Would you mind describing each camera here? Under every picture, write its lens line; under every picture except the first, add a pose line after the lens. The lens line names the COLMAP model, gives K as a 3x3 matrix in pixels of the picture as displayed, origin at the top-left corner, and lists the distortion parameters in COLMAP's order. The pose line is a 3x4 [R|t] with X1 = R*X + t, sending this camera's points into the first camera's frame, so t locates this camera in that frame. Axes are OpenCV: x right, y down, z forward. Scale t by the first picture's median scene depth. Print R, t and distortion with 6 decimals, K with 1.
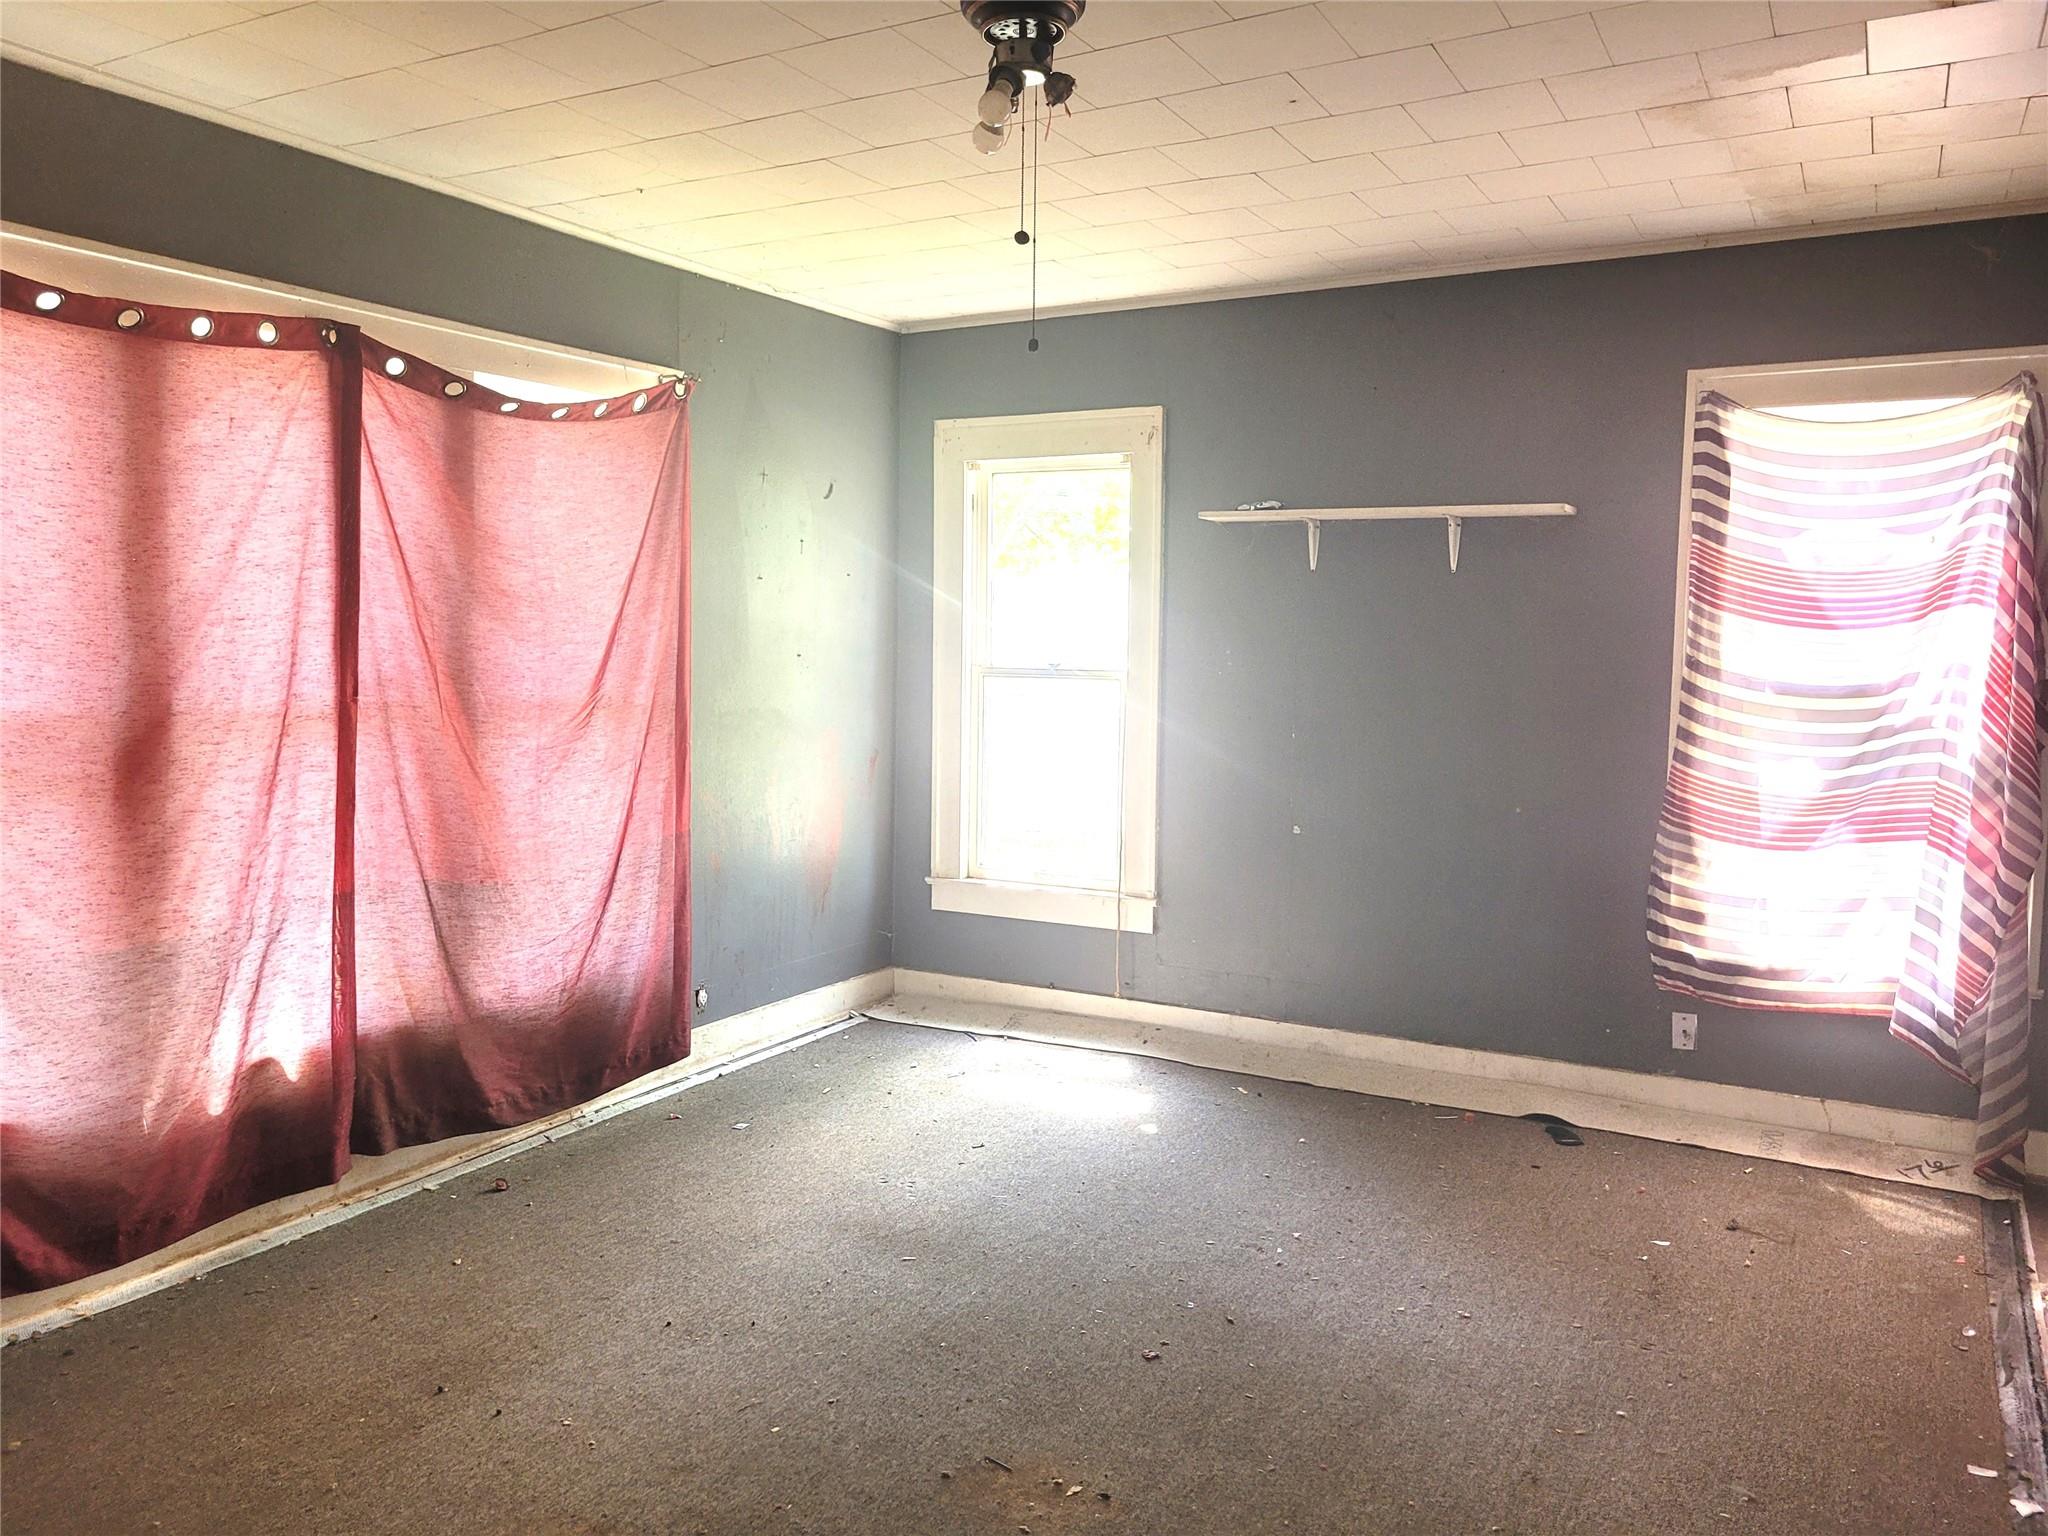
lens RADIAL K [[1533.8, 0, 1020.2], [0, 1533.8, 744.1], [0, 0, 1]] dist [0.006410, 0.002139]
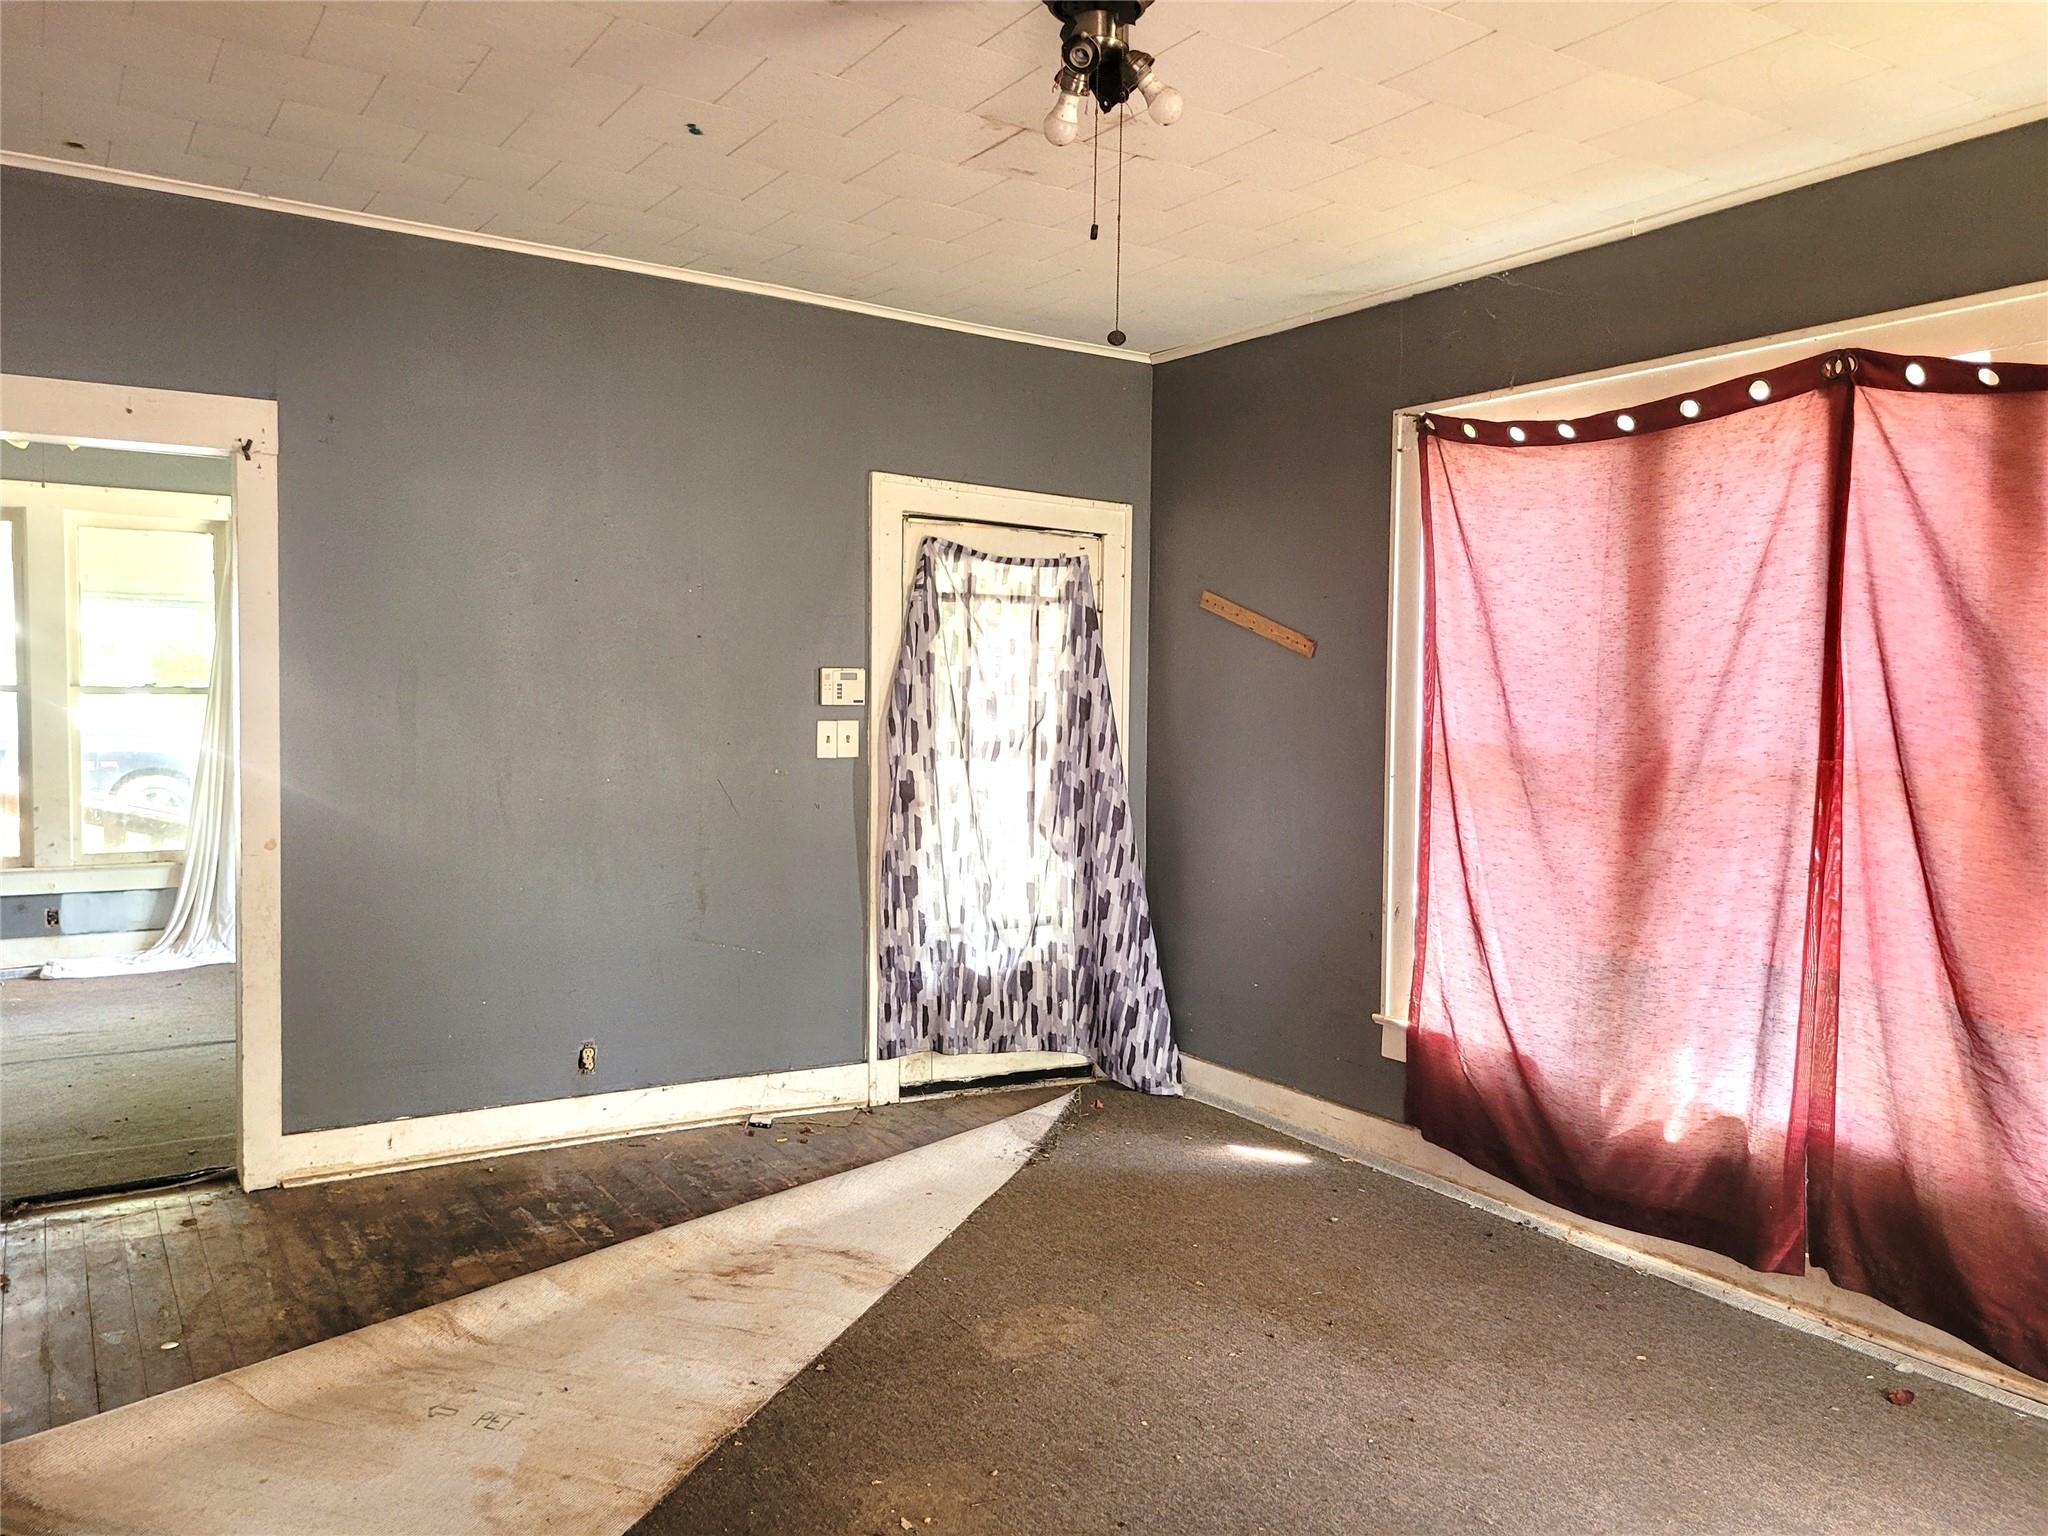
lens RADIAL K [[1527.1, 0, 1024.0], [0, 1527.1, 768.0], [0, 0, 1]] dist [0.010982, 0.006444]
pose [[-0.473455, 0.033166, -0.880193, 0.605683], [-0.078551, 0.993719, 0.079696, -0.063229], [0.877308, 0.106872, -0.467877, 1.041022]]
